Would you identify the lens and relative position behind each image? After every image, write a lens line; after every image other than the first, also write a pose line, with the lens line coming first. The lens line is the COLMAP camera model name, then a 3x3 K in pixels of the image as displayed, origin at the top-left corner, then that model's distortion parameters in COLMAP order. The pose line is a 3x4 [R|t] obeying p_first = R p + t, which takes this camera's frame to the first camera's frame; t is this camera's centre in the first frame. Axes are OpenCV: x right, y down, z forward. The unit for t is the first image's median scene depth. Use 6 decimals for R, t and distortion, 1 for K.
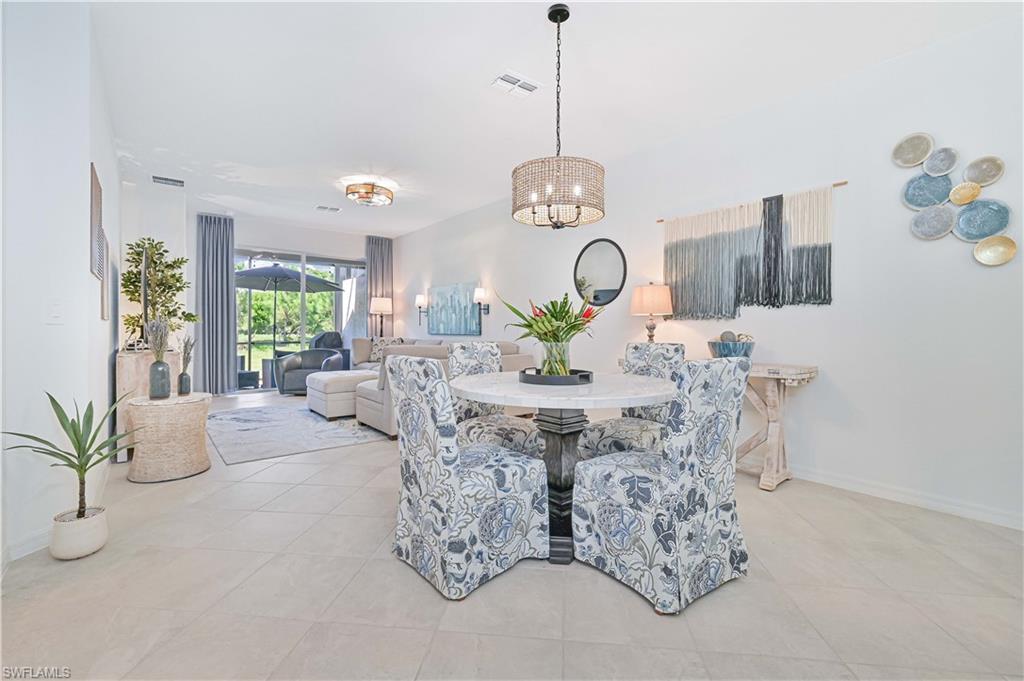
lens RADIAL K [[449.6, 0, 514.5], [0, 449.6, 332.0], [0, 0, 1]] dist [-0.004207, 0.002039]
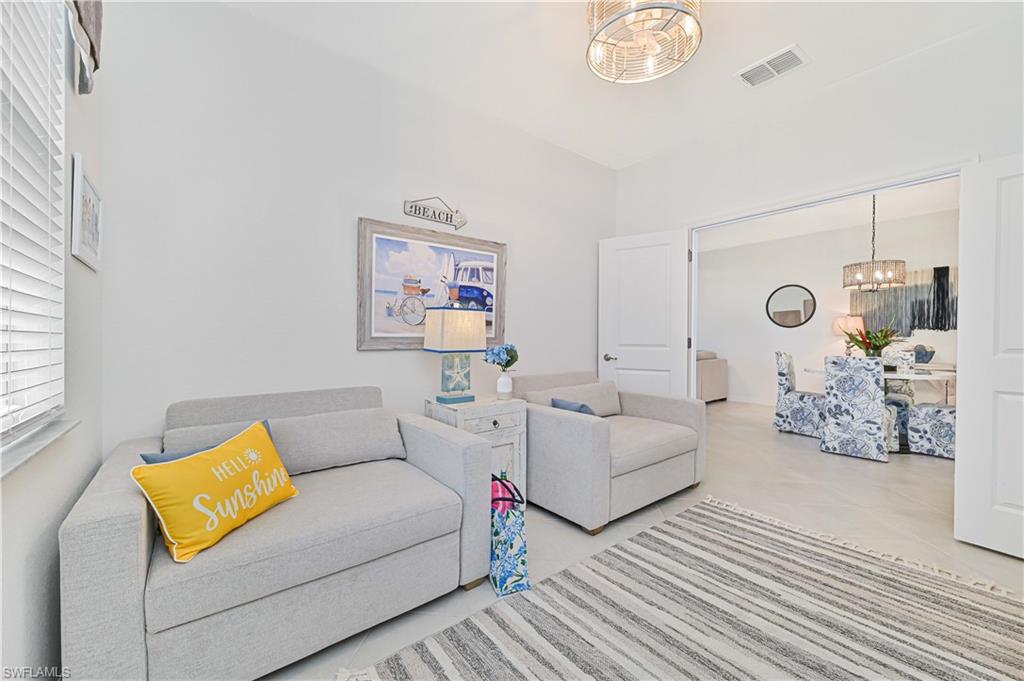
lens RADIAL K [[415.1, 0, 502.6], [0, 415.1, 339.2], [0, 0, 1]] dist [-0.002900, 0.000575]
pose [[0.999975, 0.004774, -0.005176, -0.694584], [-0.004795, 0.999980, -0.004114, -0.005414], [0.005156, 0.004139, 0.999978, -0.378681]]
